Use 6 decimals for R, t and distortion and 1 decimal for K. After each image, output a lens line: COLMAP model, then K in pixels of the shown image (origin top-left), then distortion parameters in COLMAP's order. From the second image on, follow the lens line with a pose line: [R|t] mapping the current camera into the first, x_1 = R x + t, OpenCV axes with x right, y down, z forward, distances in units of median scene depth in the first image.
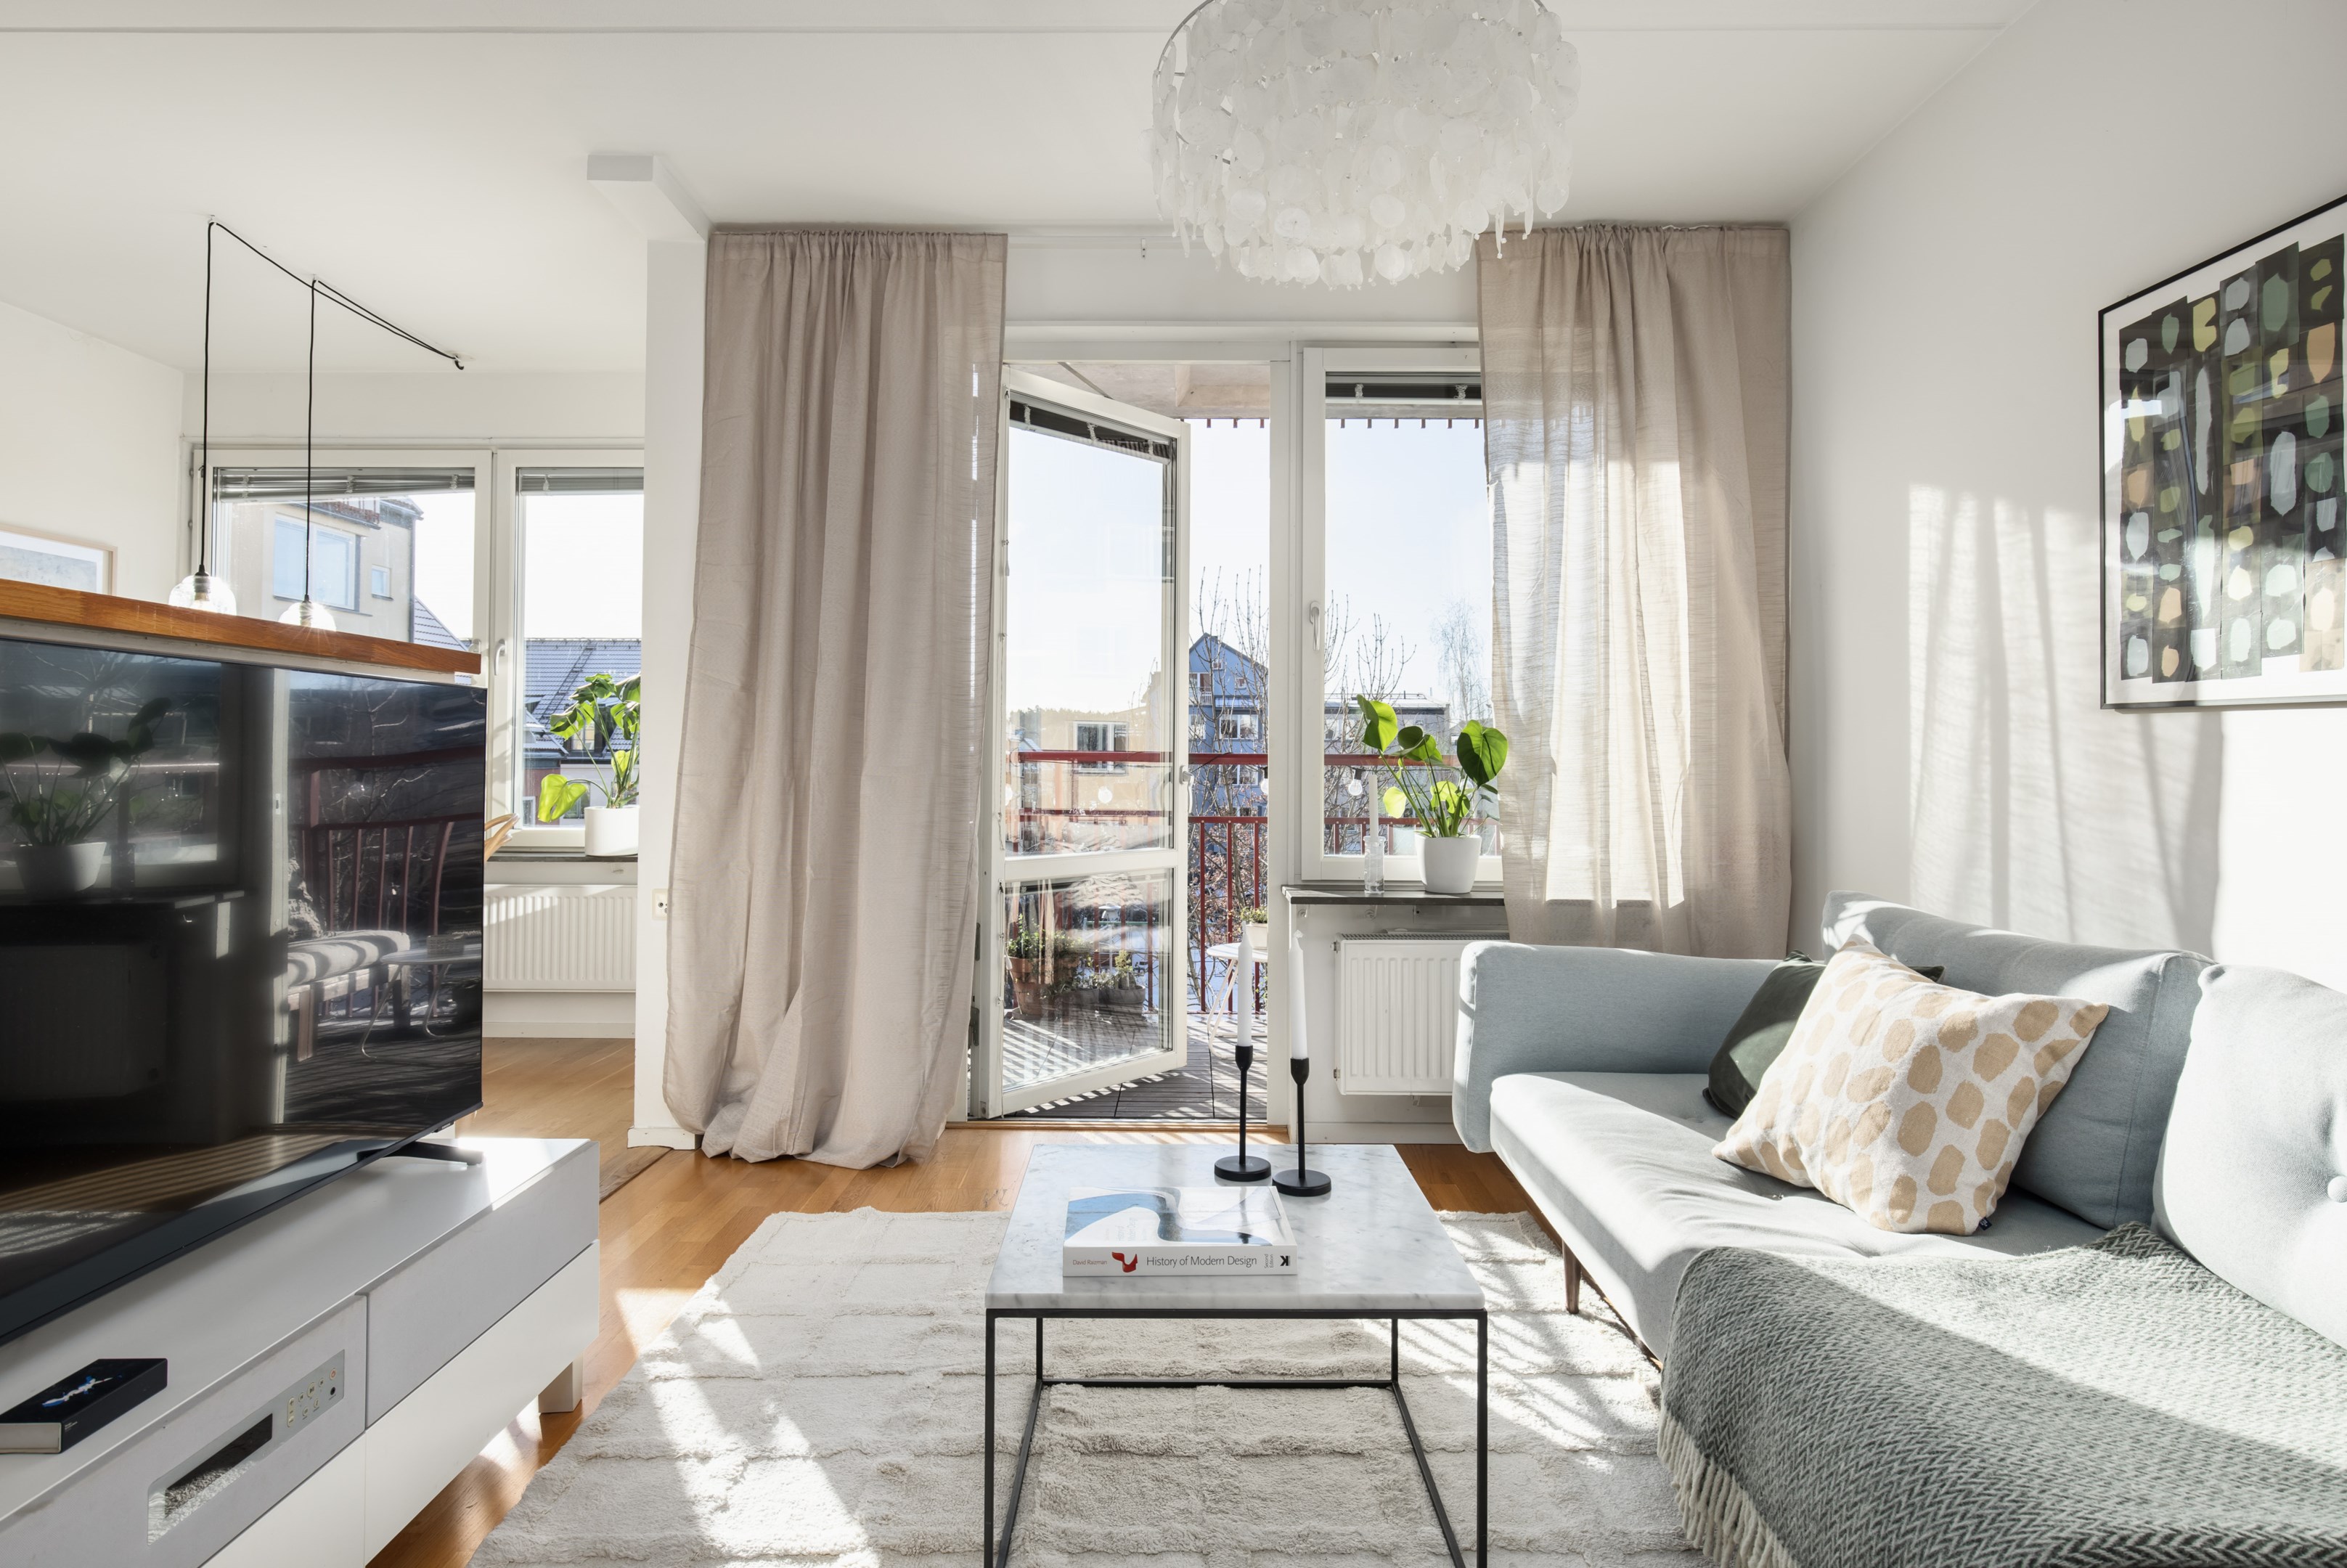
lens RADIAL K [[1268.2, 0, 1160.6], [0, 1268.2, 741.5], [0, 0, 1]] dist [0.001948, -0.003277]
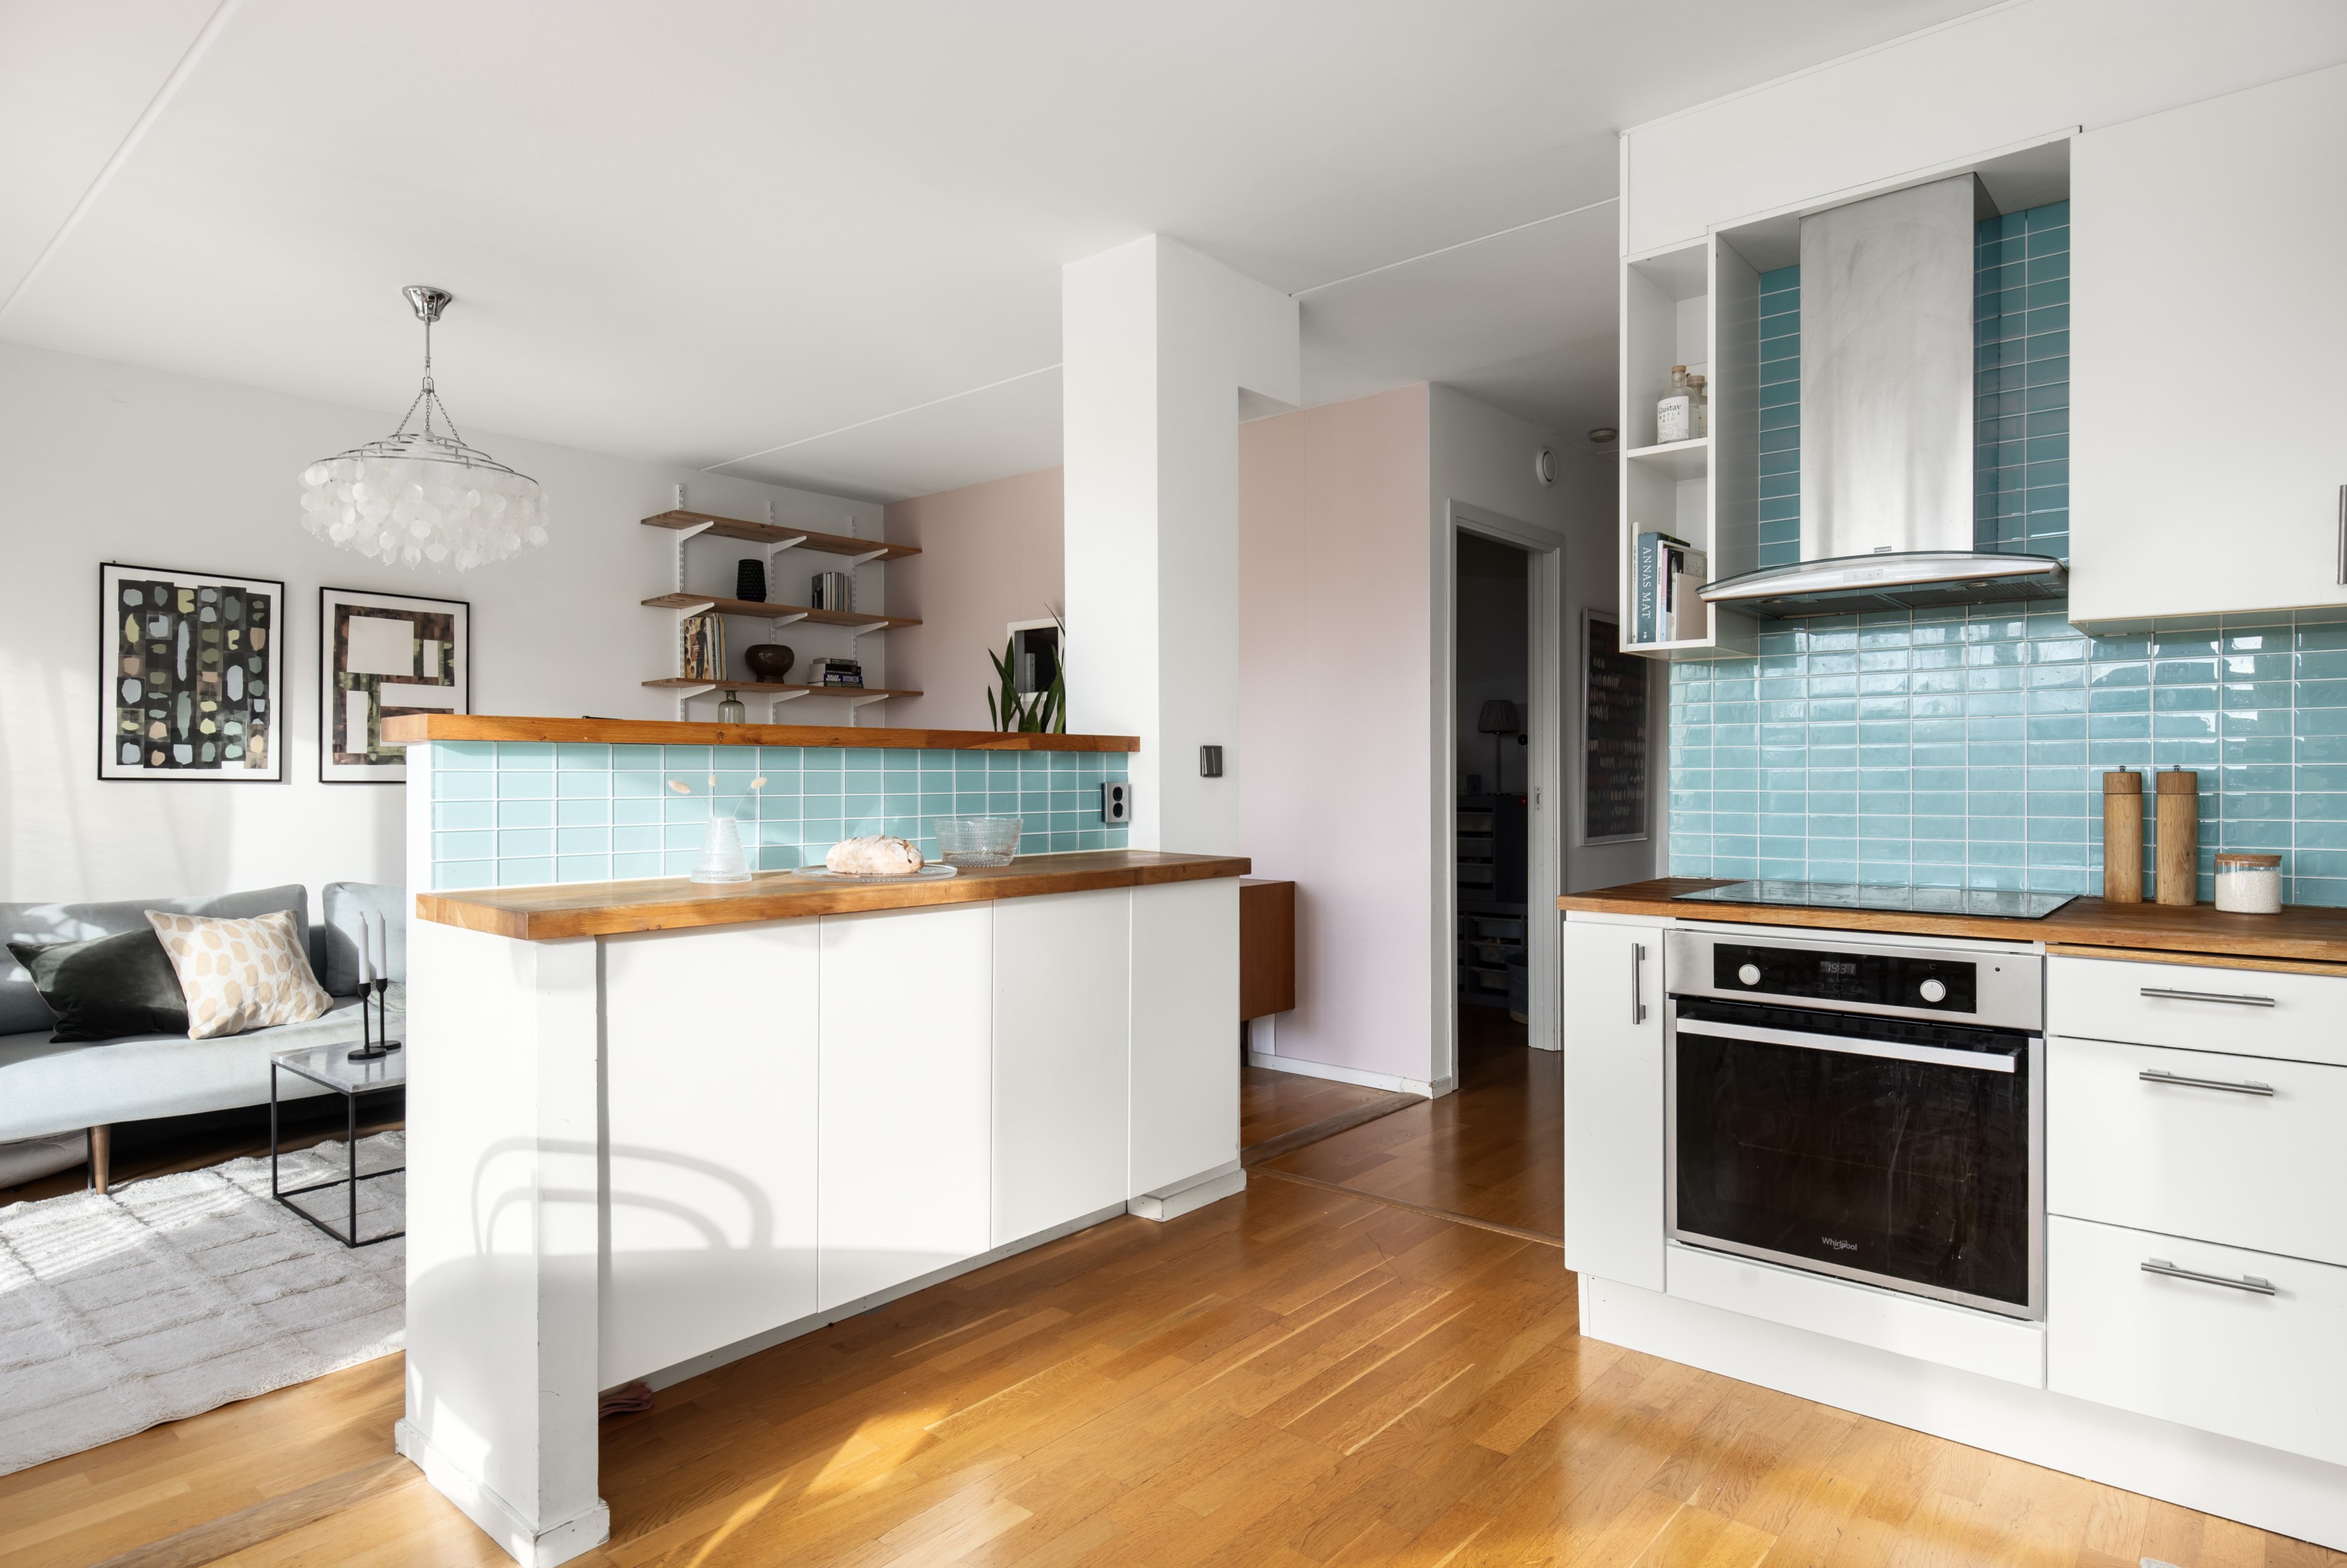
lens RADIAL K [[1268.2, 0, 1155.1], [0, 1268.2, 790.9], [0, 0, 1]] dist [0.001948, -0.003277]
pose [[-0.763975, -0.006399, 0.645214, -1.420973], [-0.008265, 0.999966, 0.000132, -0.019980], [-0.645193, -0.005232, -0.764002, 1.252280]]
